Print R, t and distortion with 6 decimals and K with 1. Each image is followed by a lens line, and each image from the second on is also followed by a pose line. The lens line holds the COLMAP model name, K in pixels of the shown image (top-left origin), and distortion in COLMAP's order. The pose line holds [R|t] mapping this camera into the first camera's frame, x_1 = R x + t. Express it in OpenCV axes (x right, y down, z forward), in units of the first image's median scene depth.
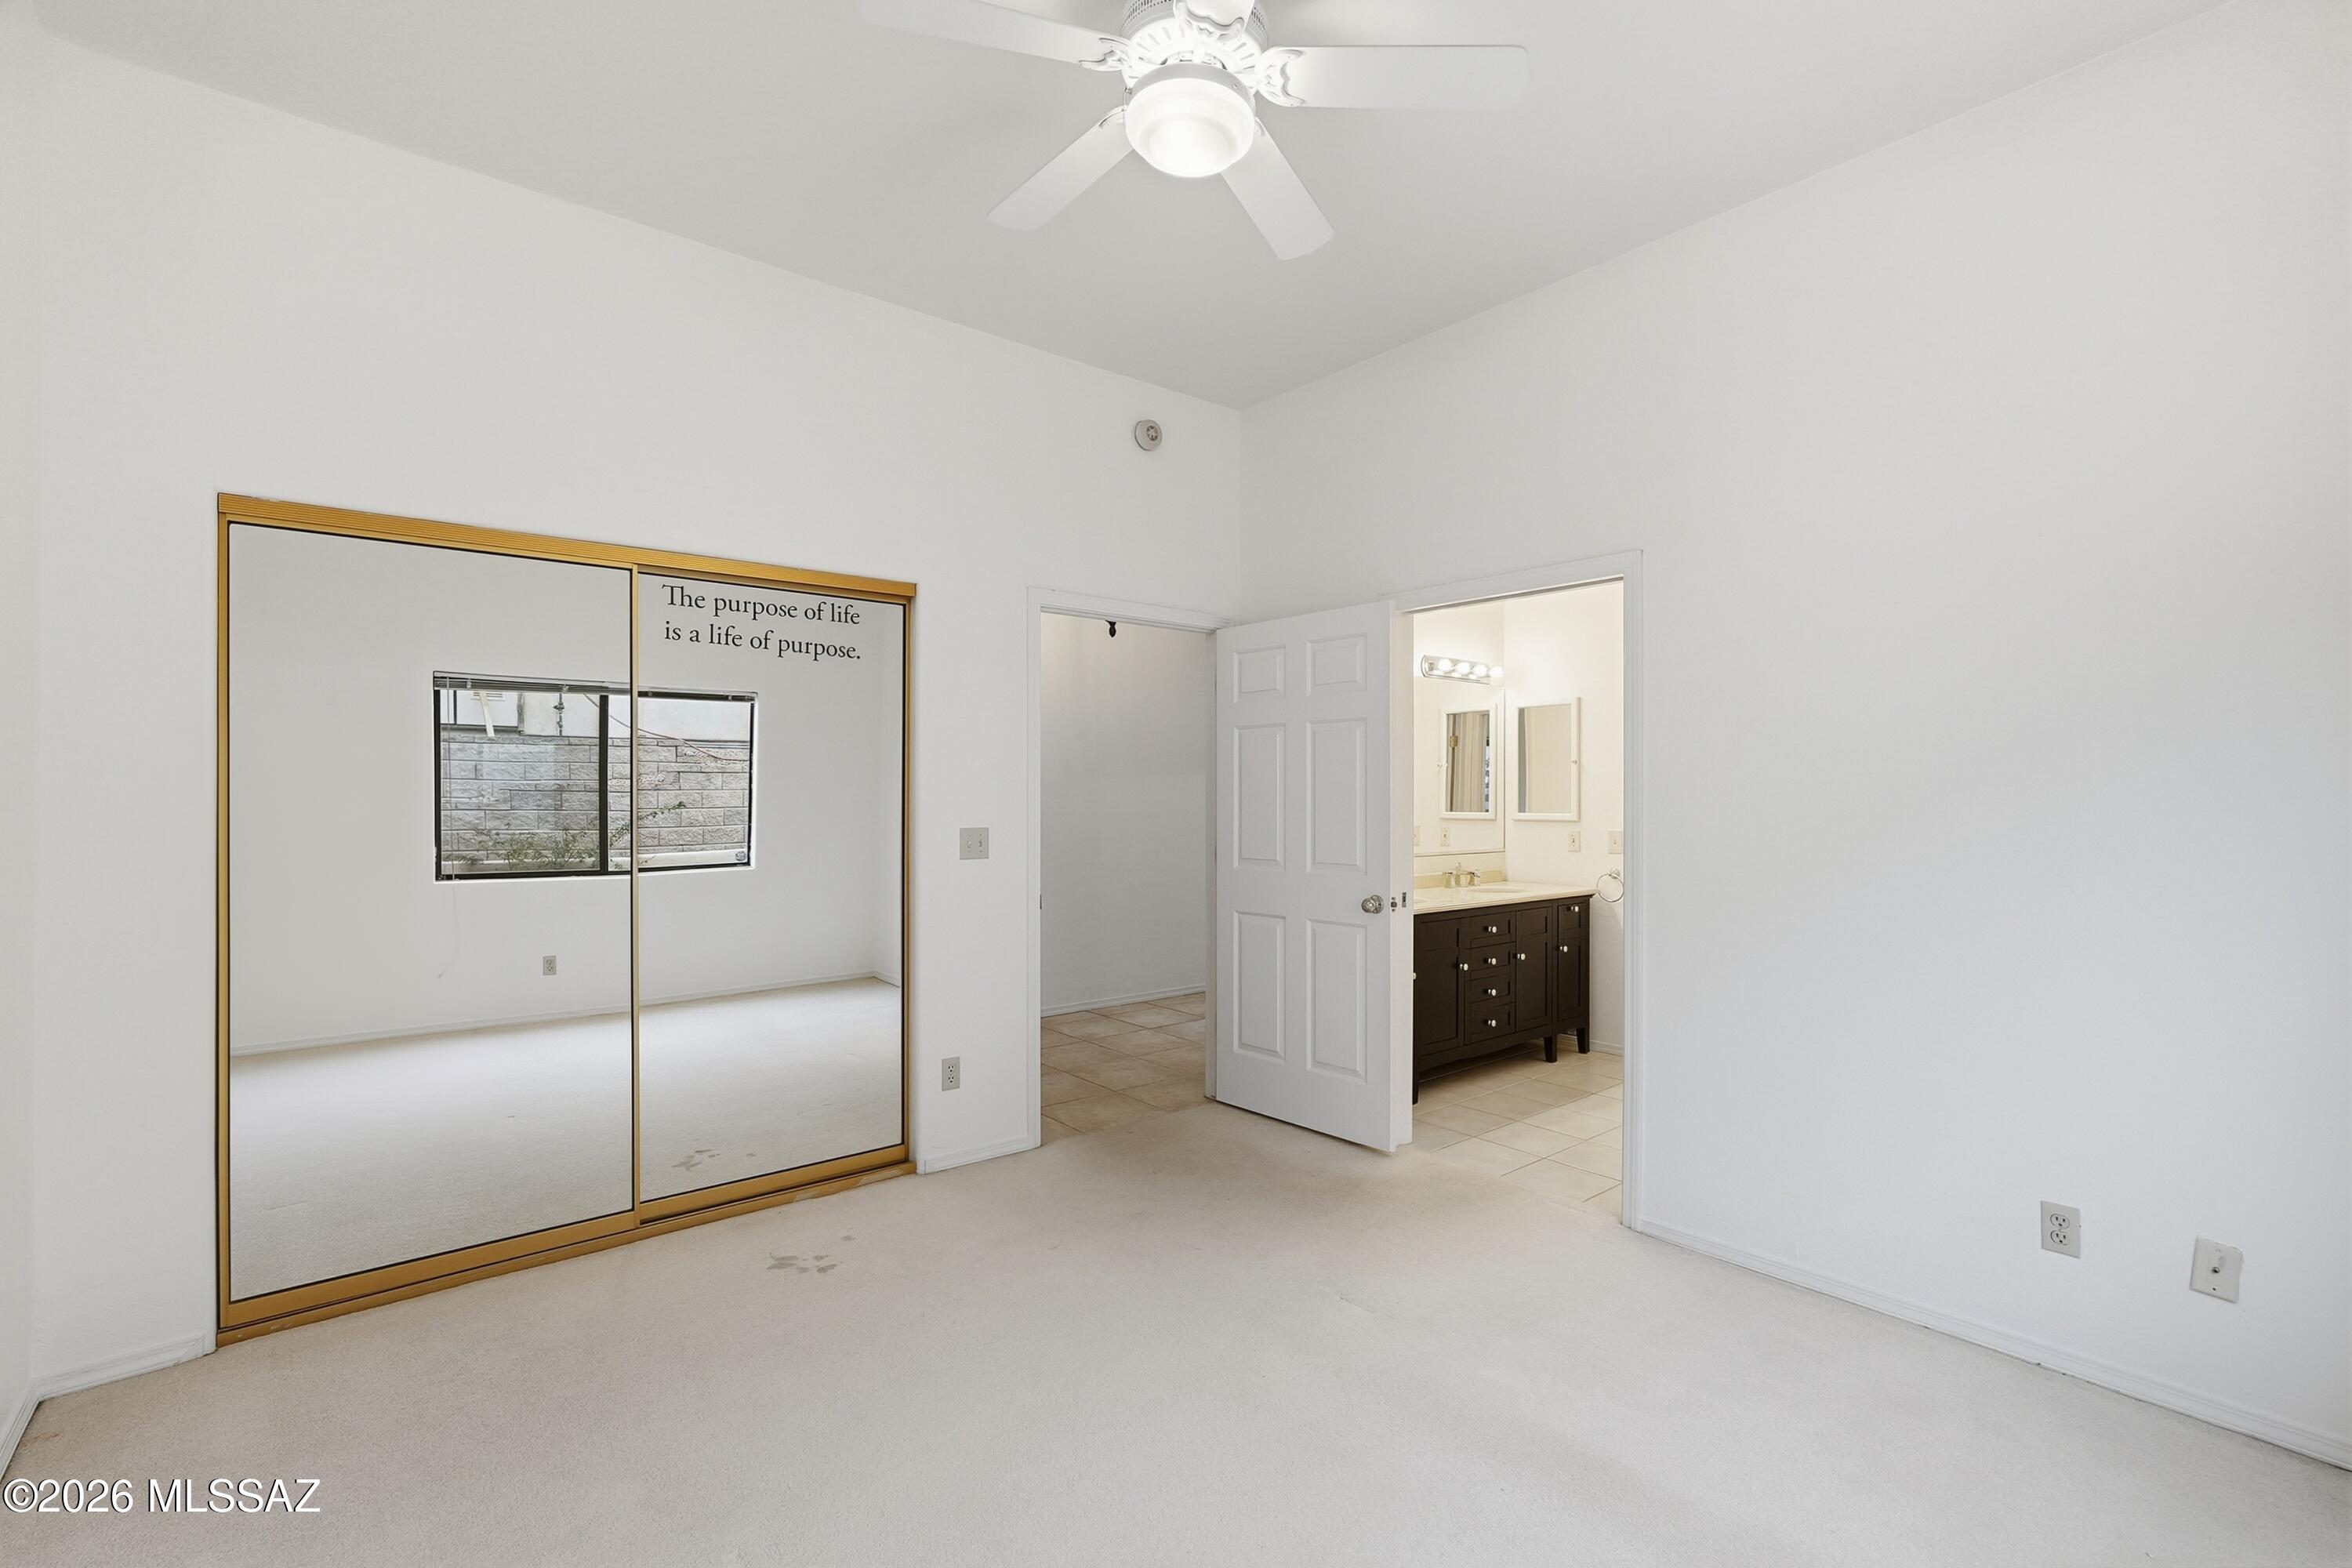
lens RADIAL K [[1040.6, 0, 1172.7], [0, 1040.6, 794.6], [0, 0, 1]] dist [-0.010986, 0.002796]
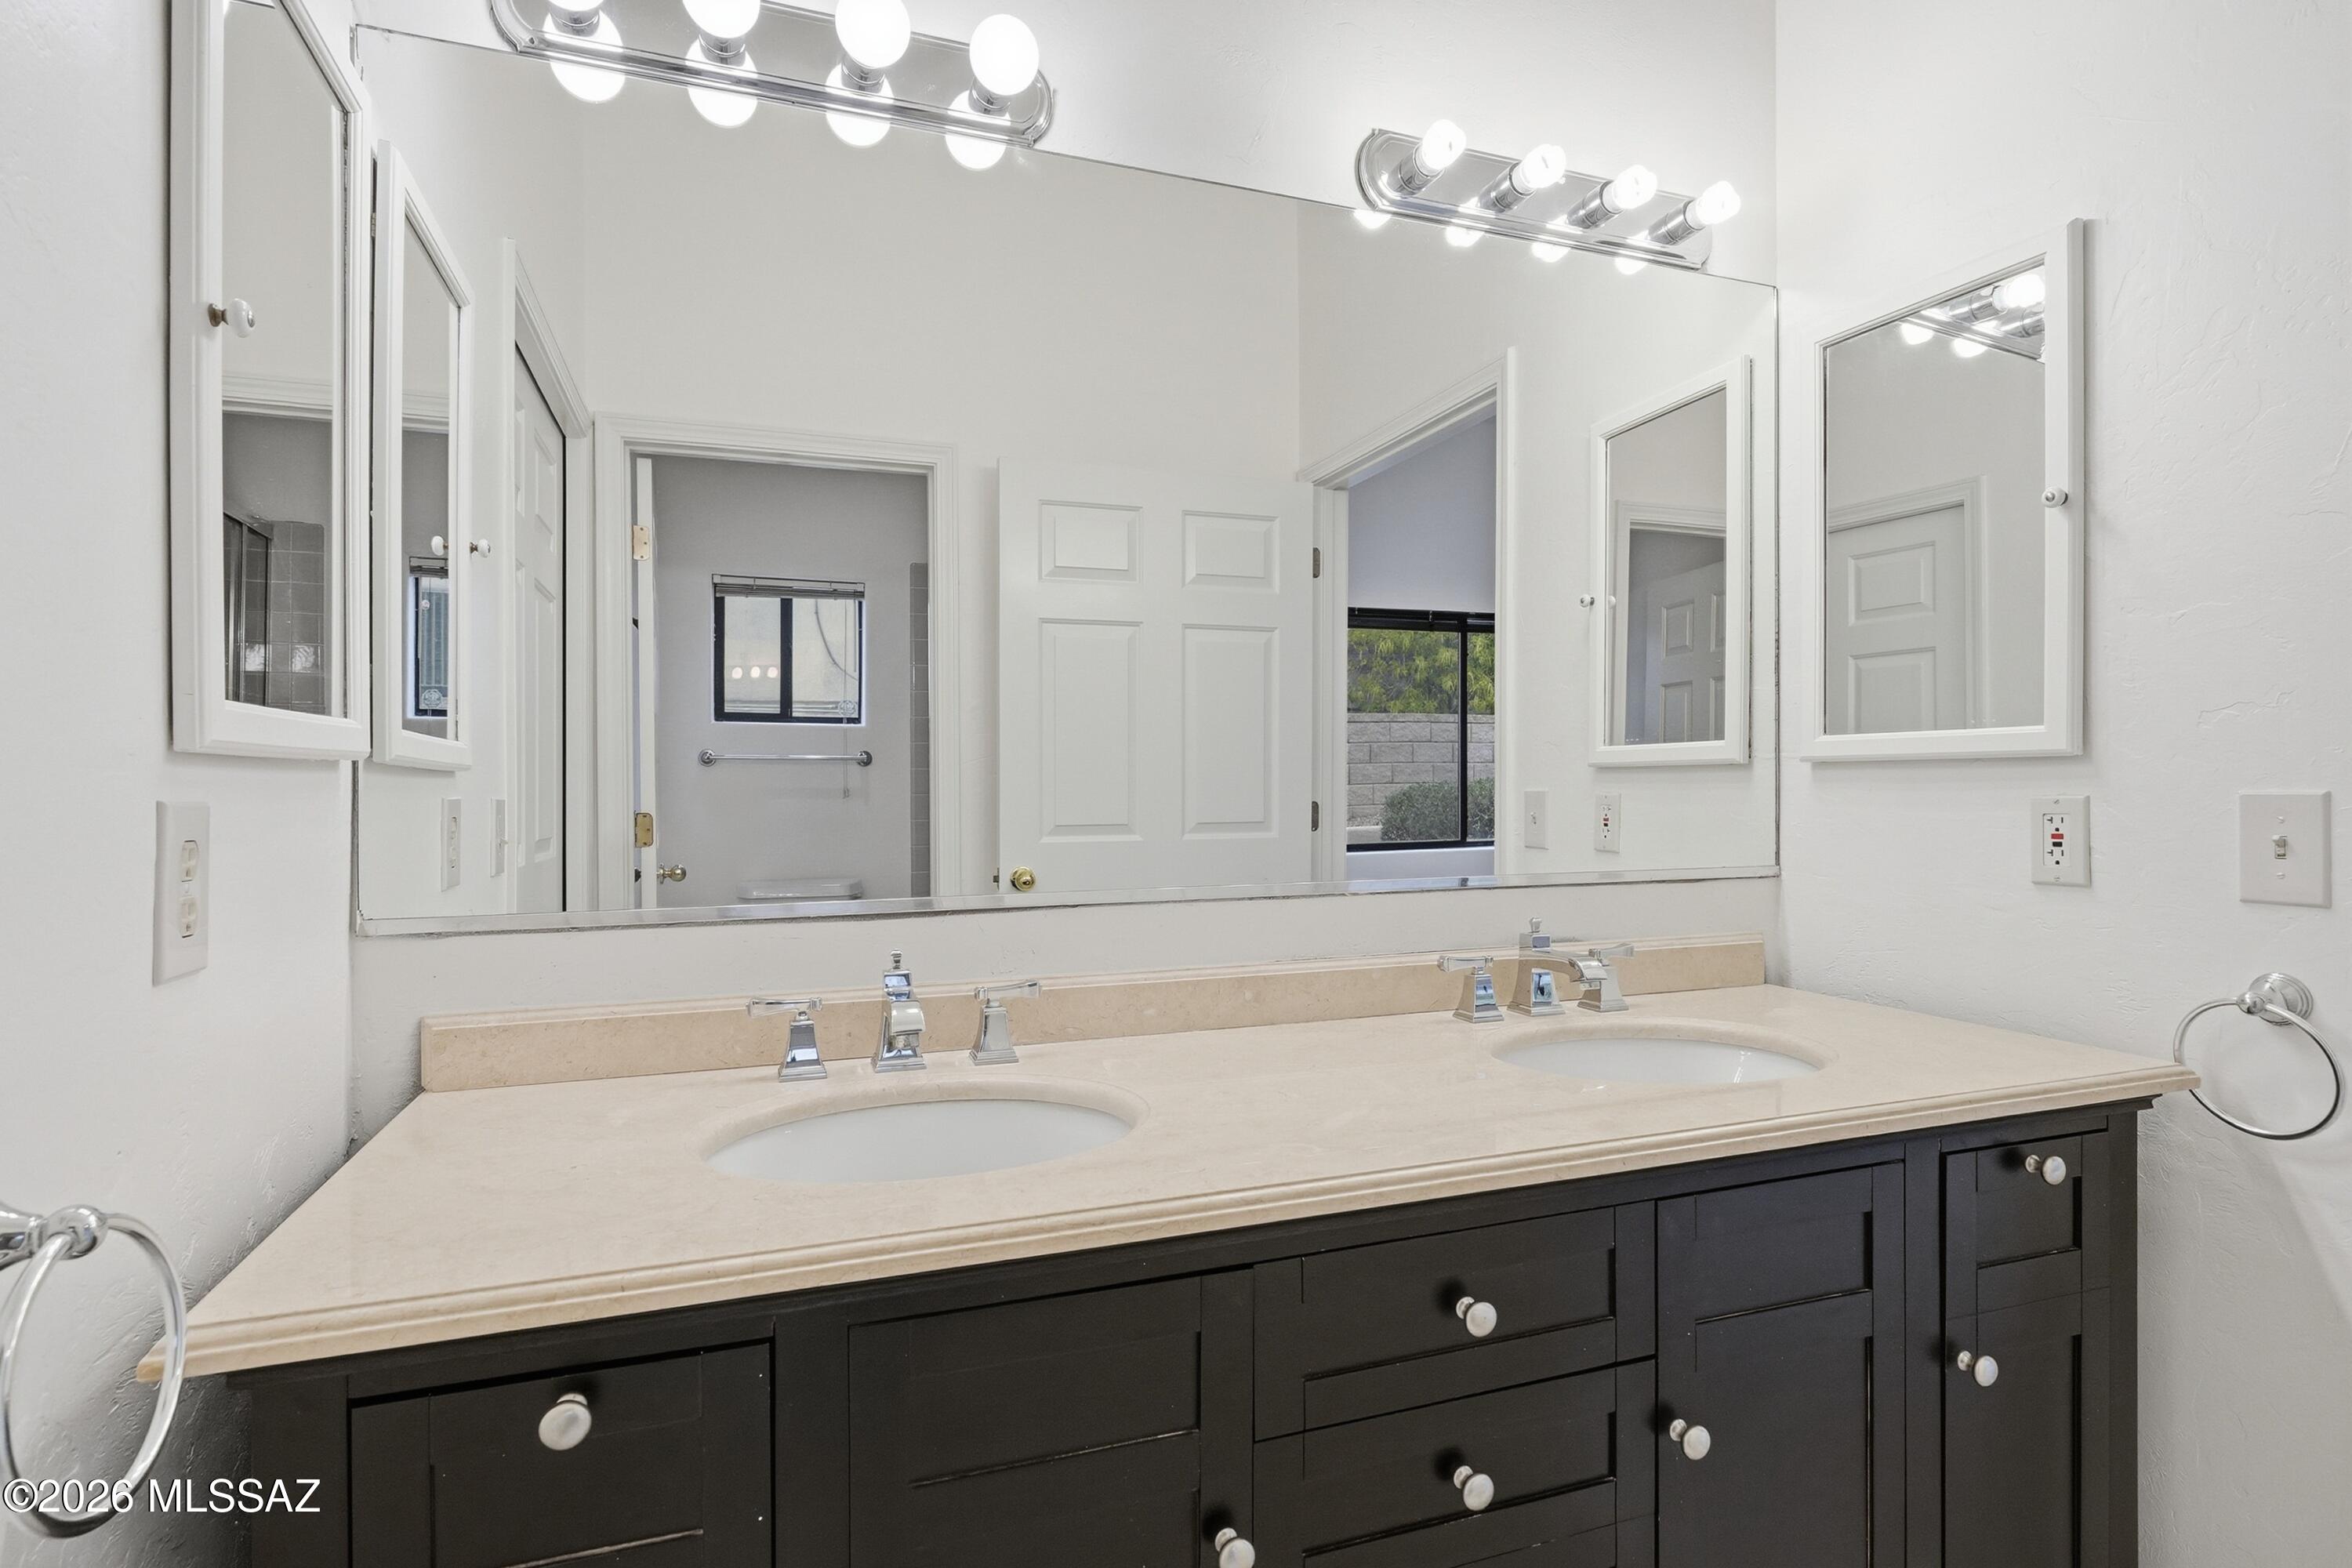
lens RADIAL K [[1204.4, 0, 1182.0], [0, 1204.4, 789.0], [0, 0, 1]] dist [-0.000015, -0.000013]
pose [[0.947759, -0.004909, -0.318950, 0.270976], [0.007408, 0.999951, 0.006624, 0.027708], [0.318902, -0.008640, 0.947748, 0.646325]]
